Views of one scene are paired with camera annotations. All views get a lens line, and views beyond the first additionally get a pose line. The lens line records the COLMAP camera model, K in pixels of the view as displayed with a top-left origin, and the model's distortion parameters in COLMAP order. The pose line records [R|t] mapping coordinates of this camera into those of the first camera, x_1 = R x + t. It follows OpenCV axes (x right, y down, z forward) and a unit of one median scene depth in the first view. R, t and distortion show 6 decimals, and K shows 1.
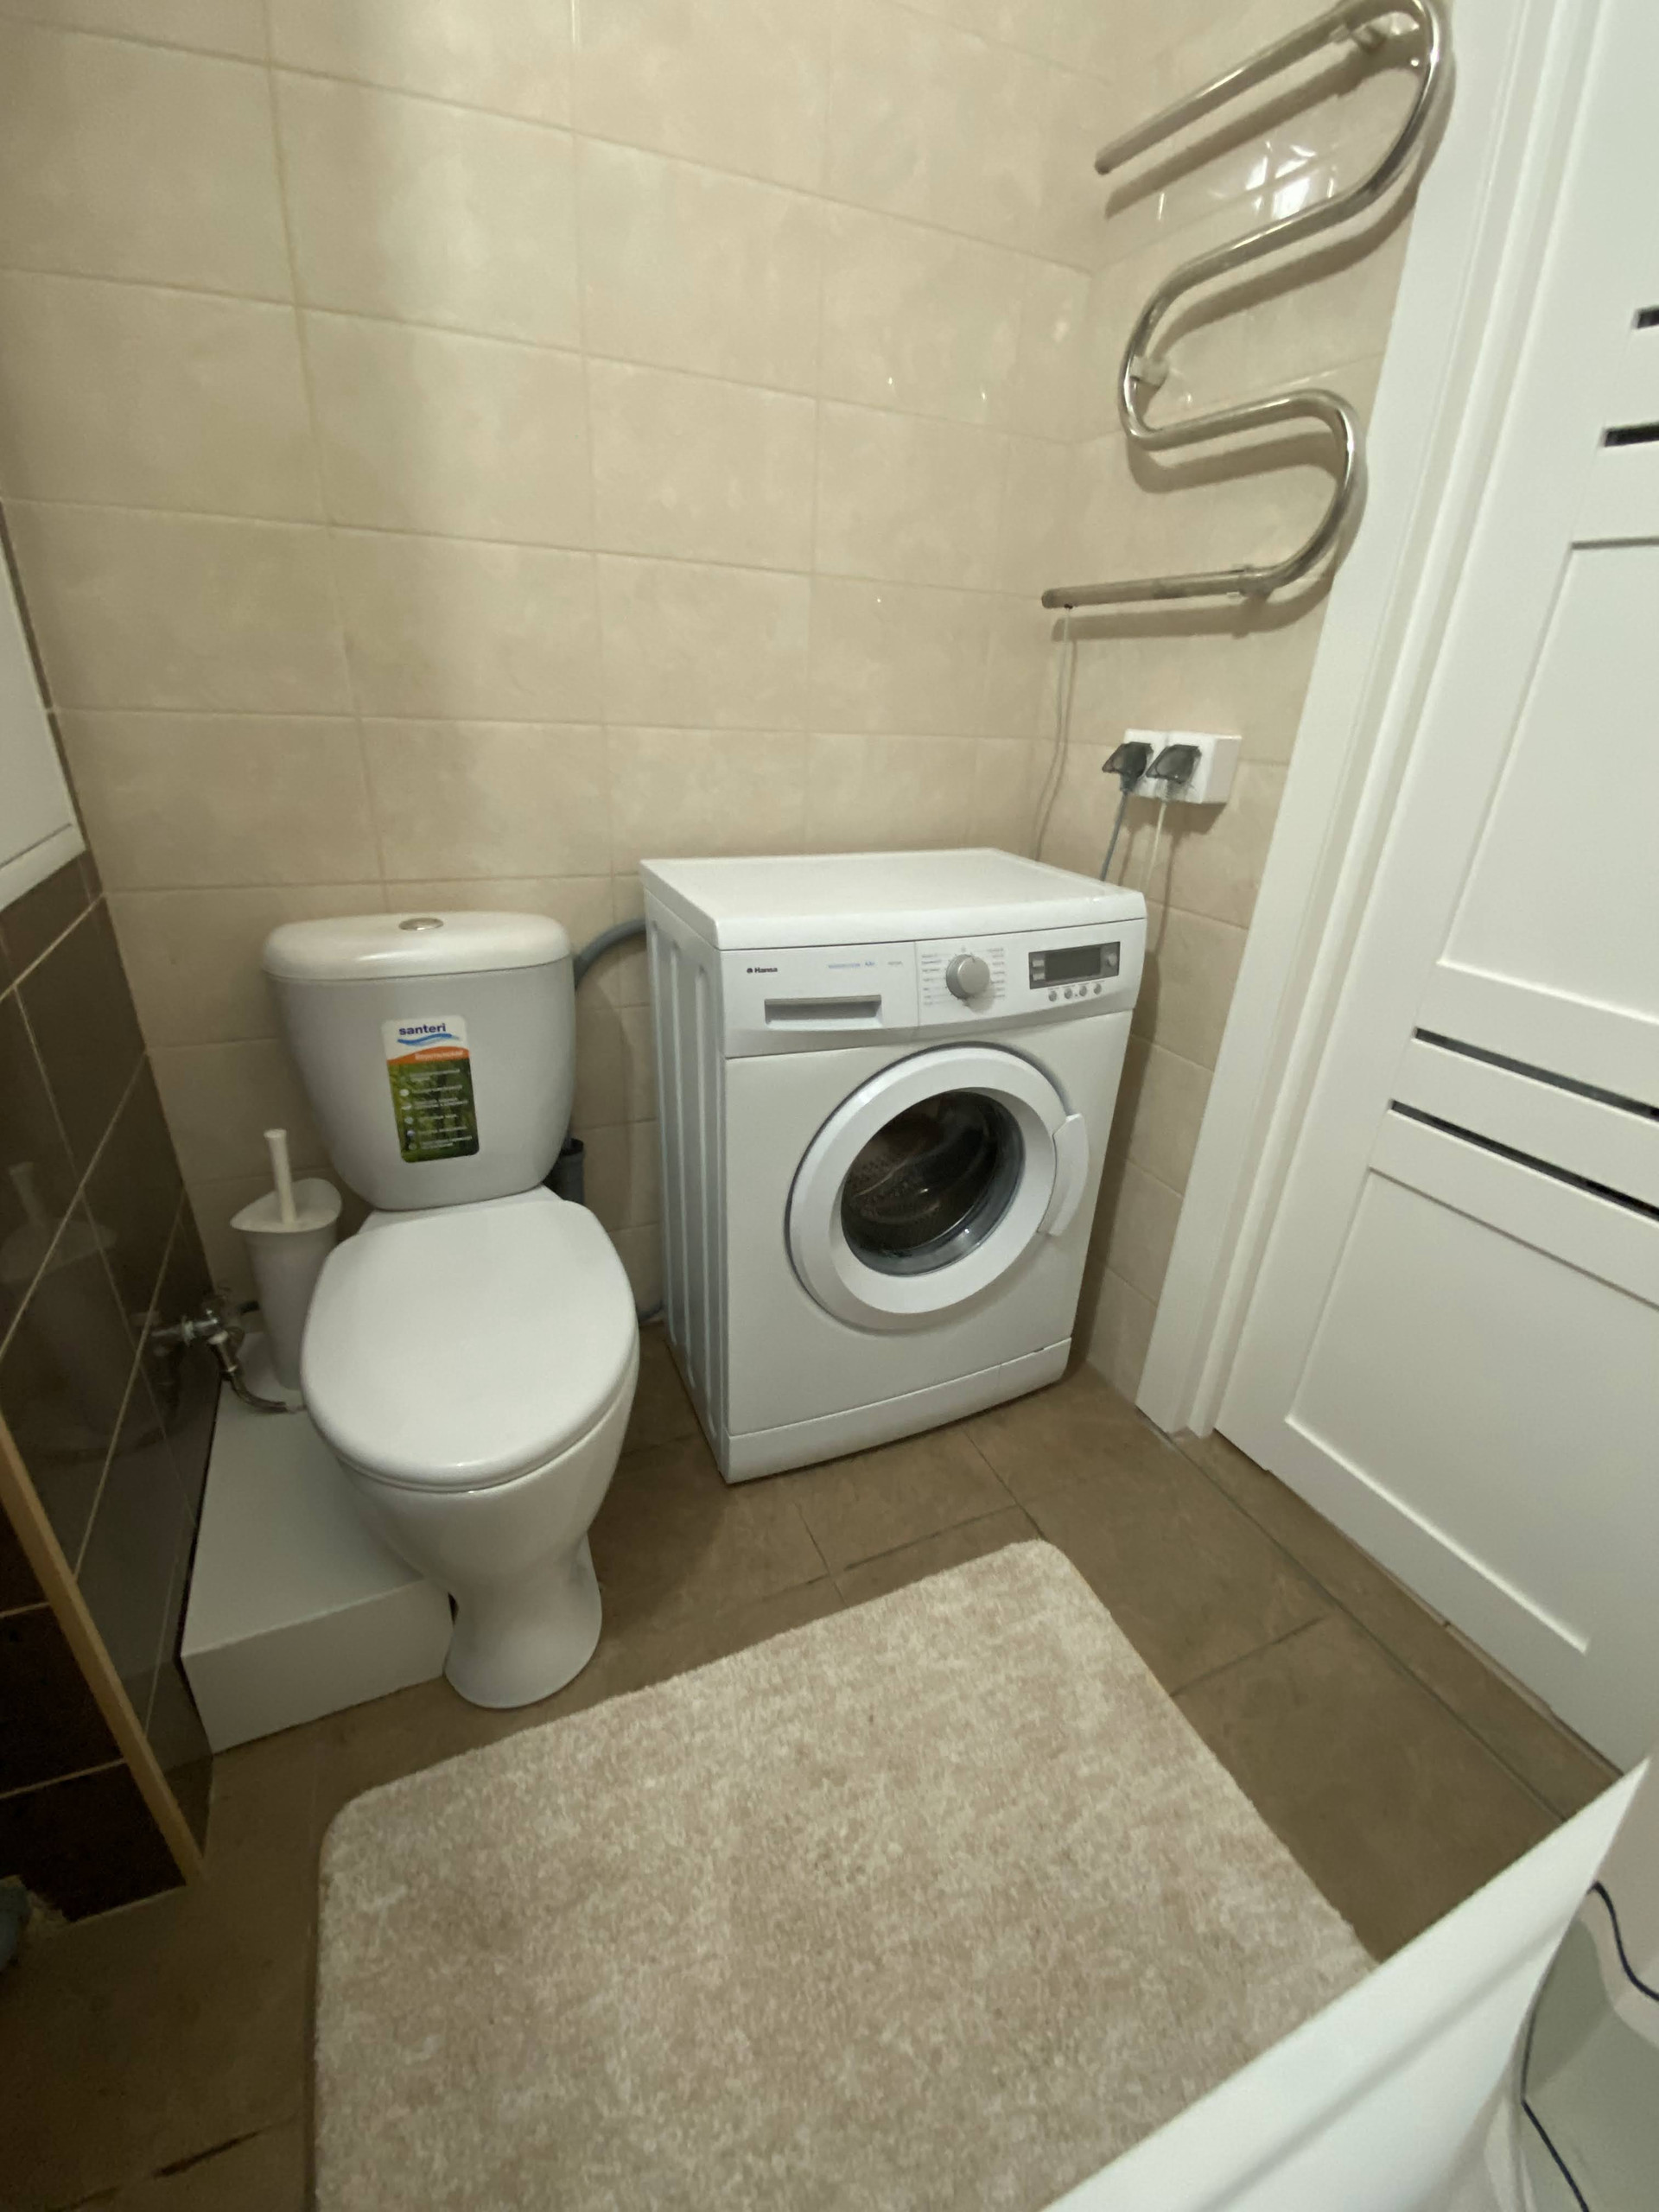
lens RADIAL K [[911.3, 0, 820.4], [0, 911.3, 1104.1], [0, 0, 1]] dist [0.002949, -0.003093]
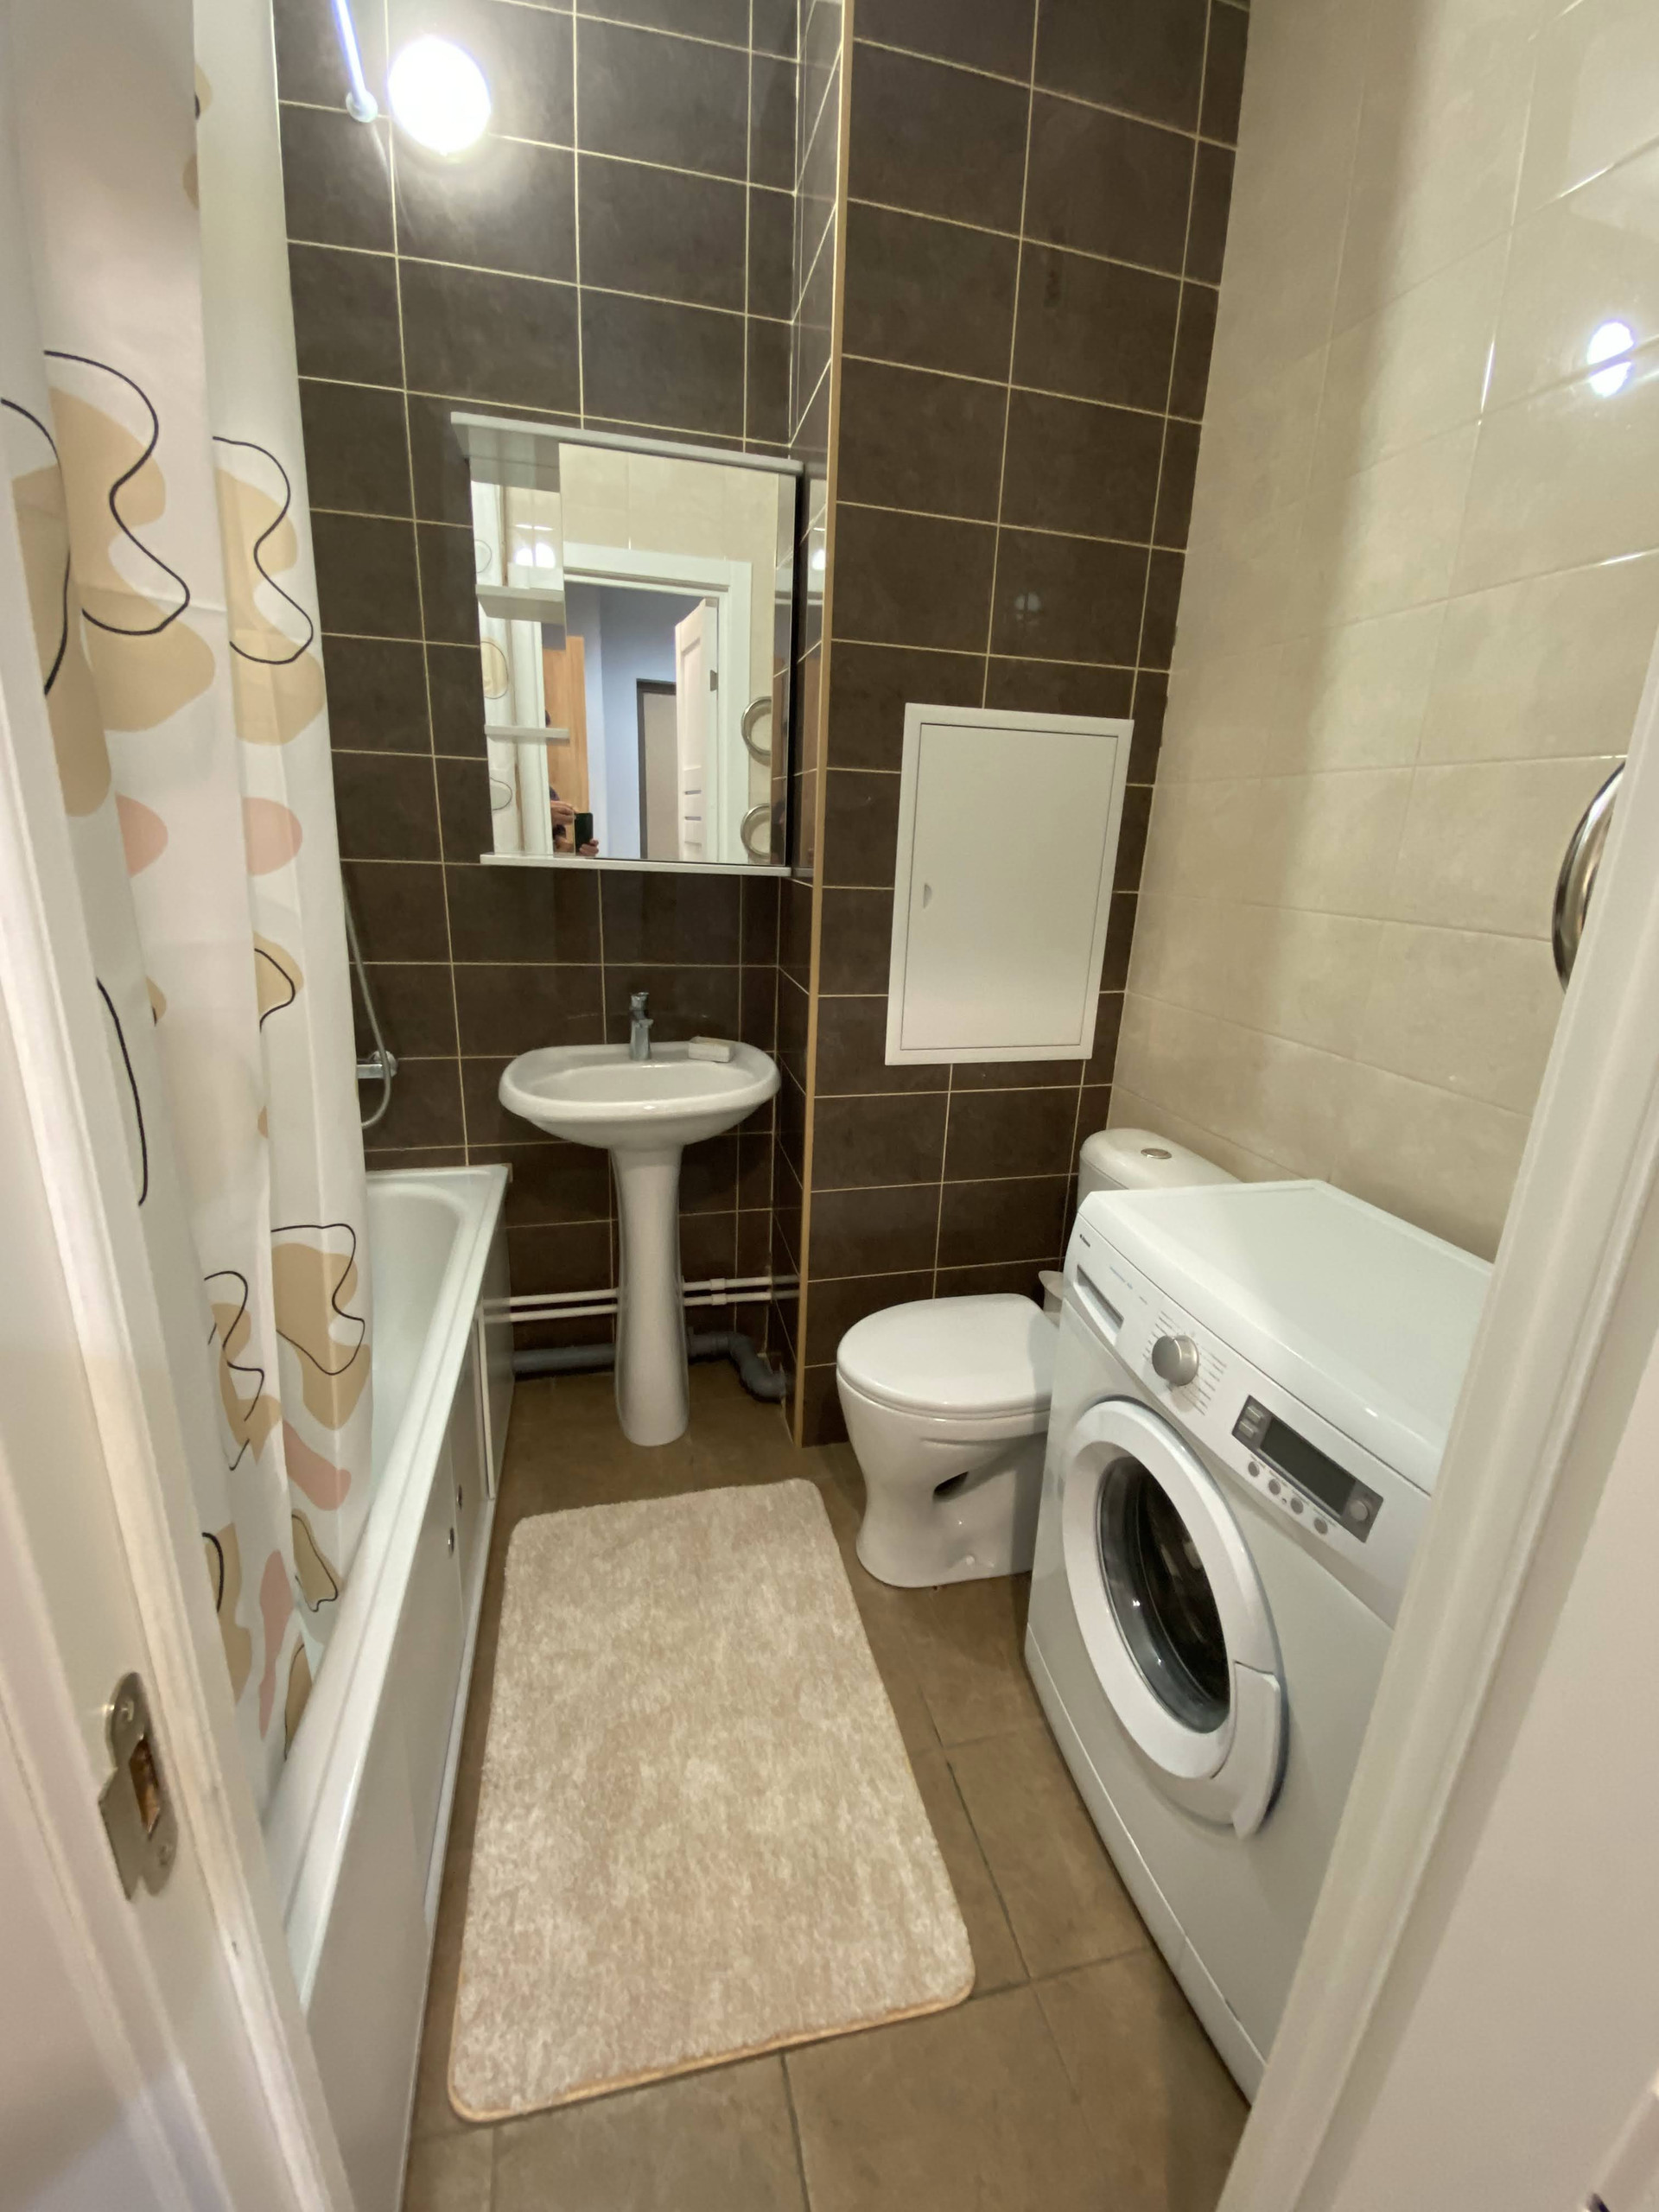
lens RADIAL K [[911.3, 0, 827.0], [0, 911.3, 1110.6], [0, 0, 1]] dist [0.002949, -0.003093]
pose [[-0.182570, 0.238683, -0.953781, 0.955911], [-0.456035, 0.838864, 0.297218, -0.424030], [0.871034, 0.489221, -0.044304, 0.565924]]
